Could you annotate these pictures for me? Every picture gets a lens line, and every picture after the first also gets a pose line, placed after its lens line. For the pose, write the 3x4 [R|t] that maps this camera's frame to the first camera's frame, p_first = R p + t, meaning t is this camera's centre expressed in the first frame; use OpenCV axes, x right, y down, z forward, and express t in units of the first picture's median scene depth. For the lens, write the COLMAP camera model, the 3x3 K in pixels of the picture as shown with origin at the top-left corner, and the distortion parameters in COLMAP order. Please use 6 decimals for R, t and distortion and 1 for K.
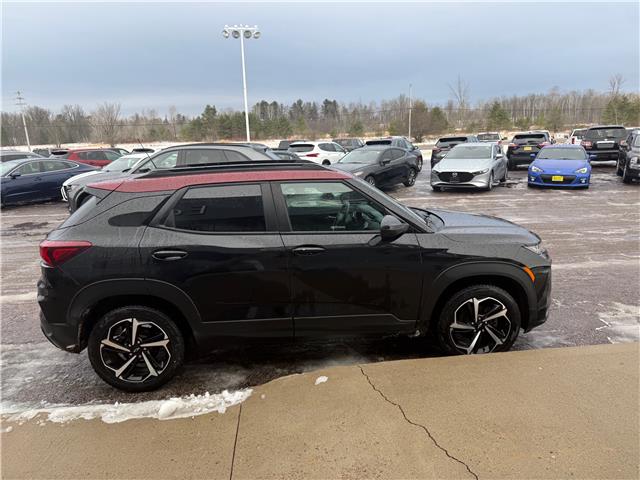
lens RADIAL K [[449.4, 0, 323.6], [0, 449.4, 240.2], [0, 0, 1]] dist [0.044951, -0.060548]
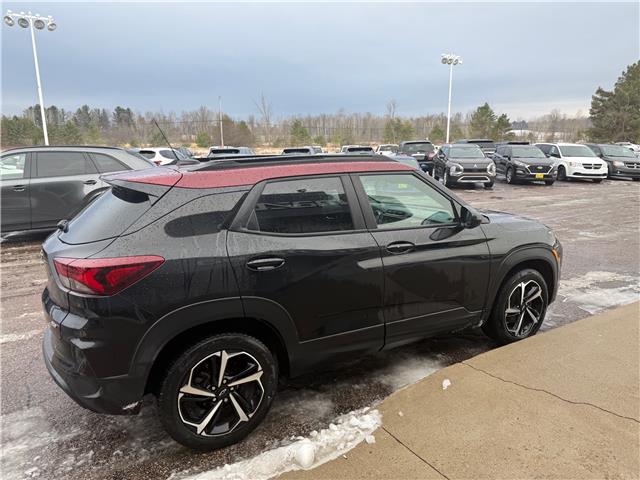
lens RADIAL K [[449.4, 0, 324.1], [0, 449.4, 241.4], [0, 0, 1]] dist [0.044951, -0.060548]
pose [[0.910586, -0.063276, 0.408446, -0.525501], [0.073689, 0.997233, -0.009794, 0.007518], [-0.406697, 0.039016, 0.912730, 0.209987]]
